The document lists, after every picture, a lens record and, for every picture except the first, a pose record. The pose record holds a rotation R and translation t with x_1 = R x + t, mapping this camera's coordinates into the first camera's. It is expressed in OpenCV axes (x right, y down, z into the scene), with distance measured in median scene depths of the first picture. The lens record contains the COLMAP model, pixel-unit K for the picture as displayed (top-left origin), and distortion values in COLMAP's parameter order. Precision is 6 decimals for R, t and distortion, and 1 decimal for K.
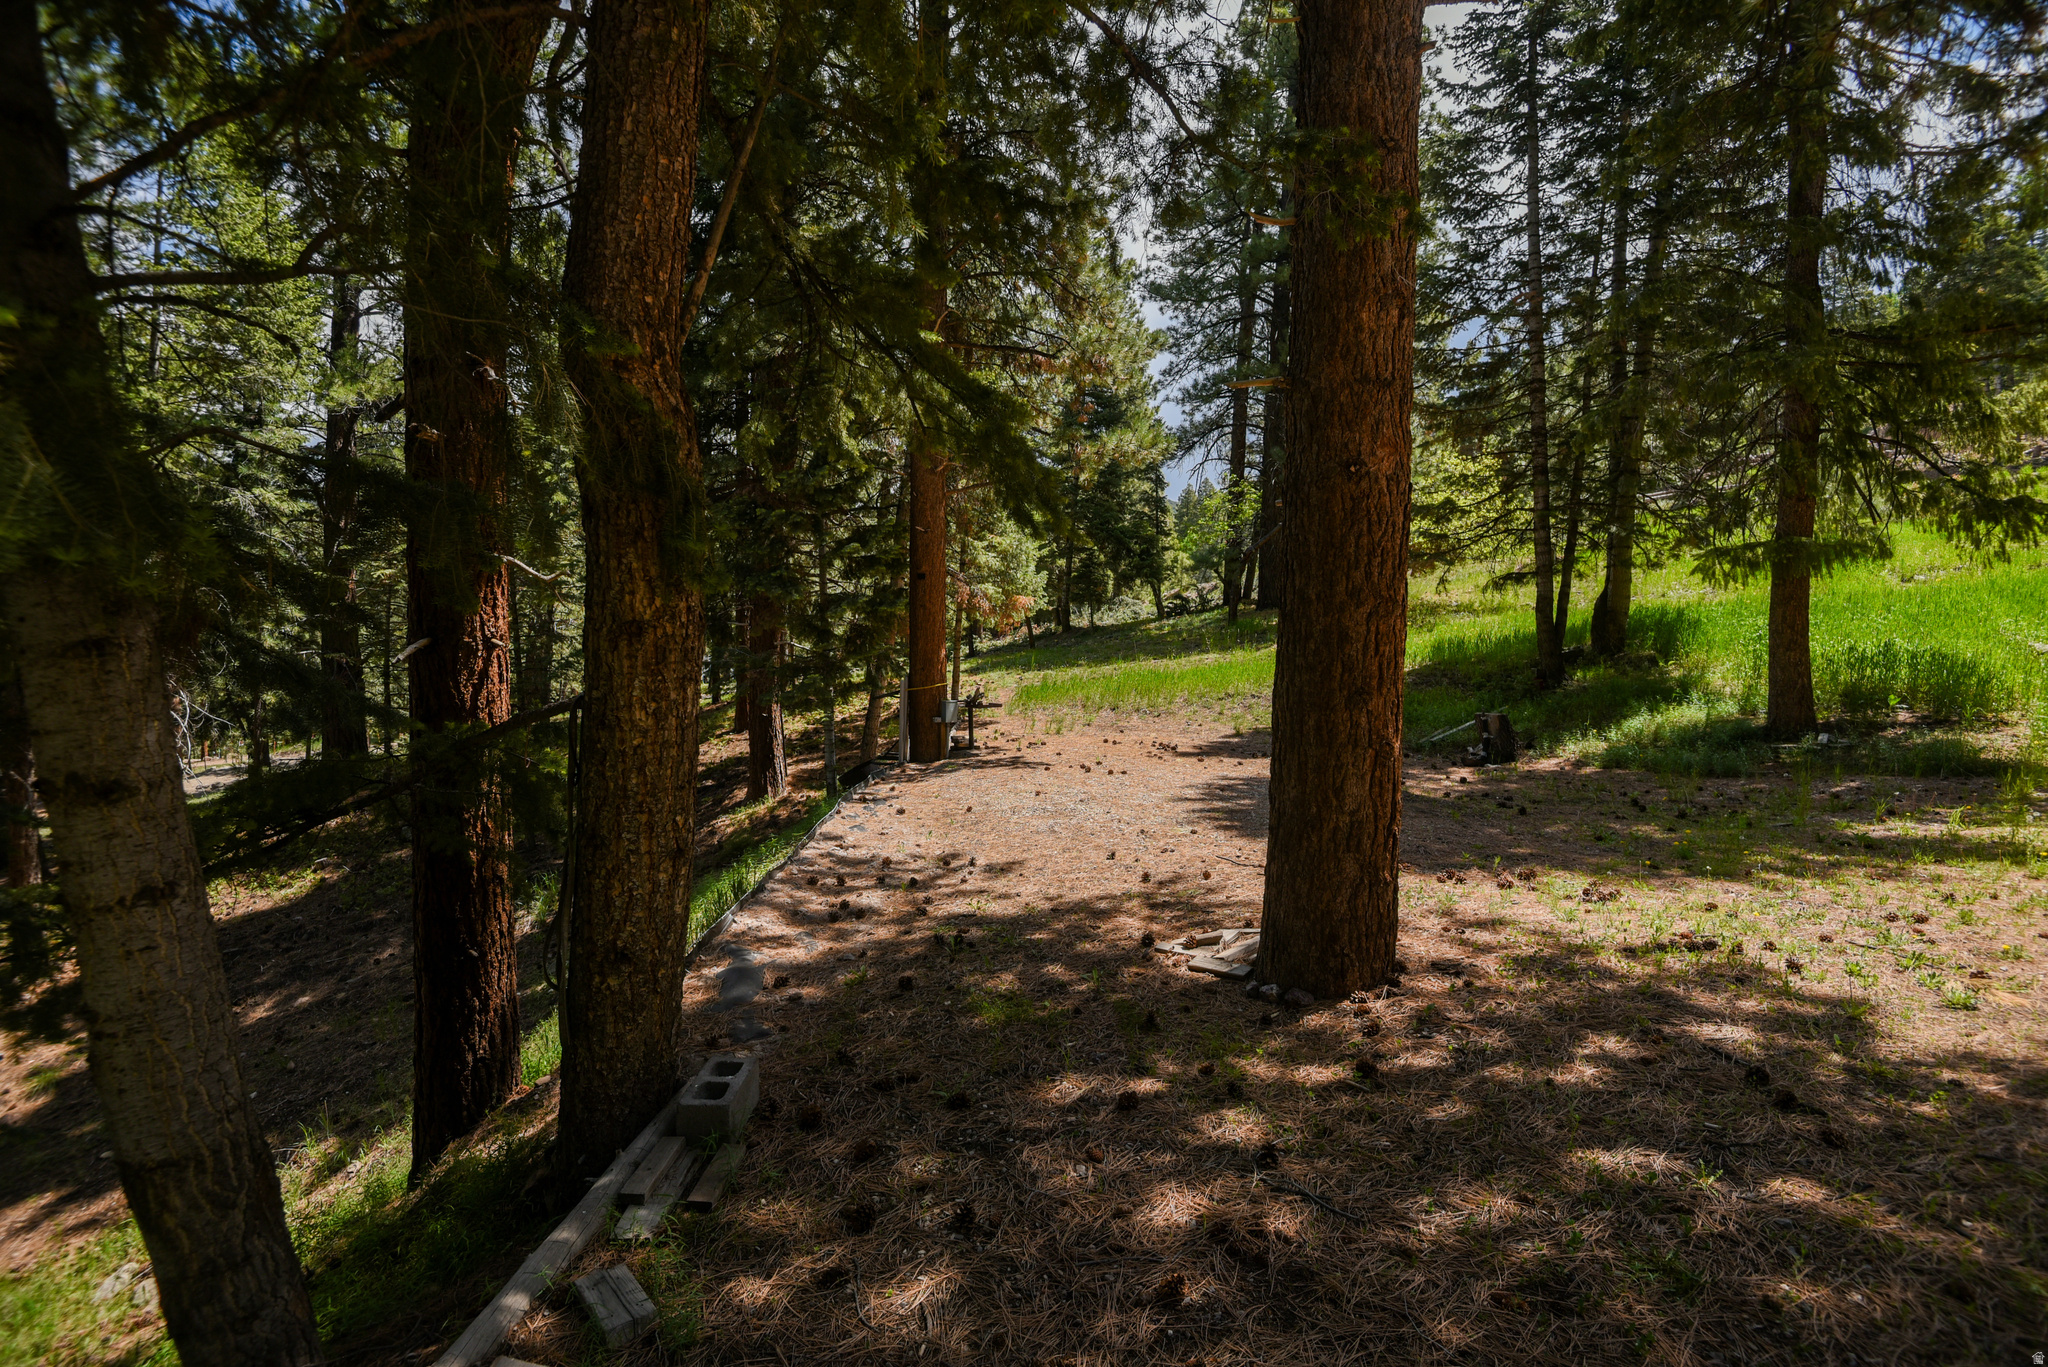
lens RADIAL K [[955.4, 0, 1020.3], [0, 955.4, 690.0], [0, 0, 1]] dist [0.000271, -0.000016]
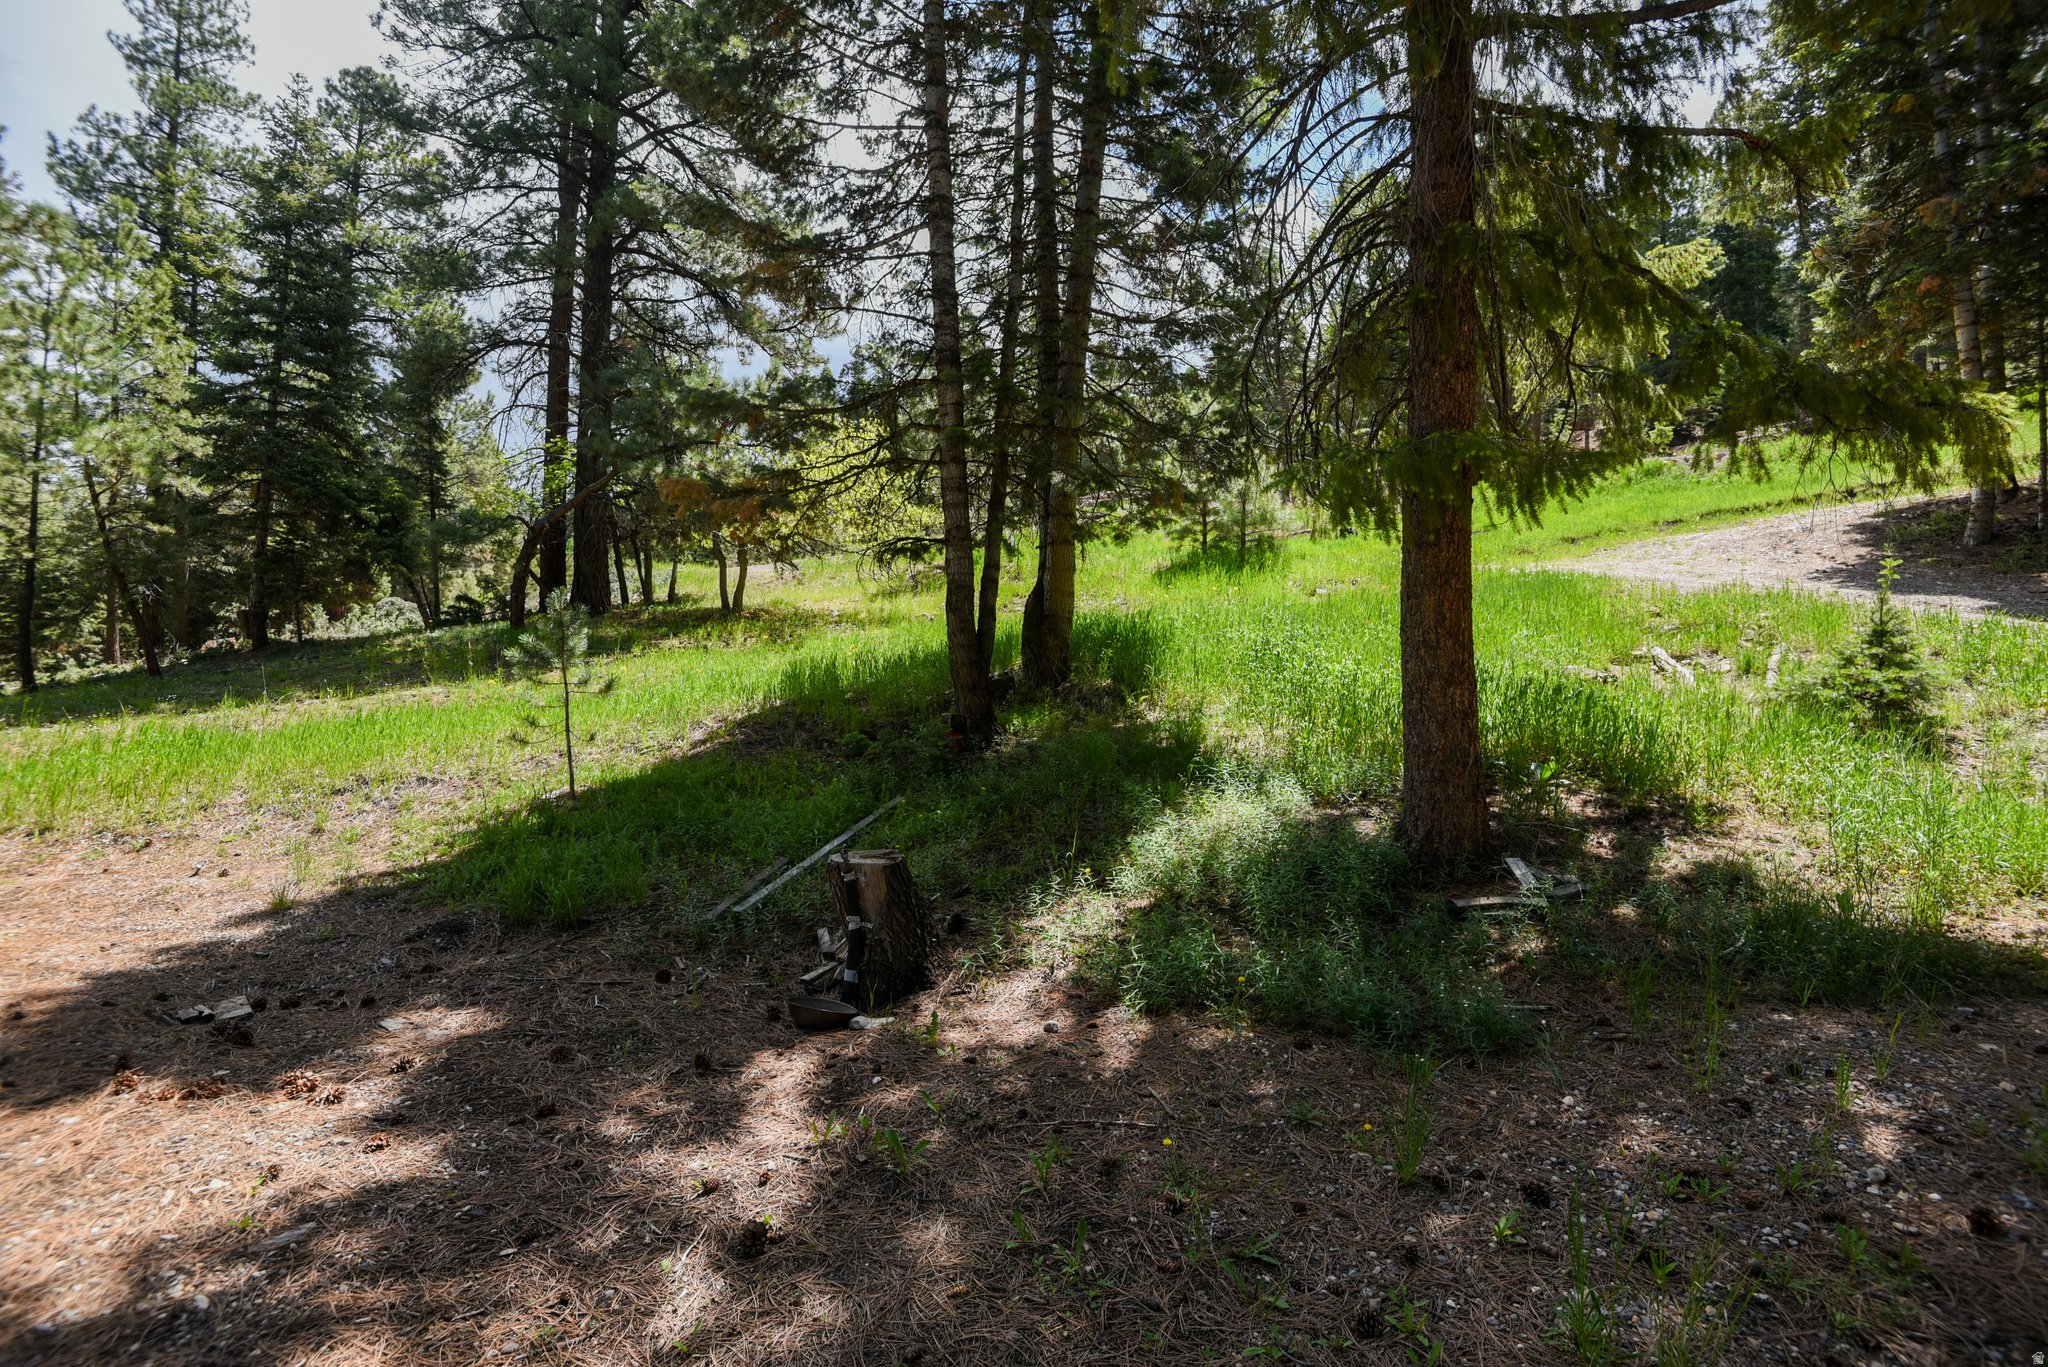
lens RADIAL K [[1026.7, 0, 1017.5], [0, 1026.7, 671.8], [0, 0, 1]] dist [-0.002586, -0.000474]
pose [[0.834263, -0.004293, 0.551351, 0.242088], [0.027926, 0.999015, -0.034477, -0.024831], [-0.550660, 0.044160, 0.833561, 0.475685]]
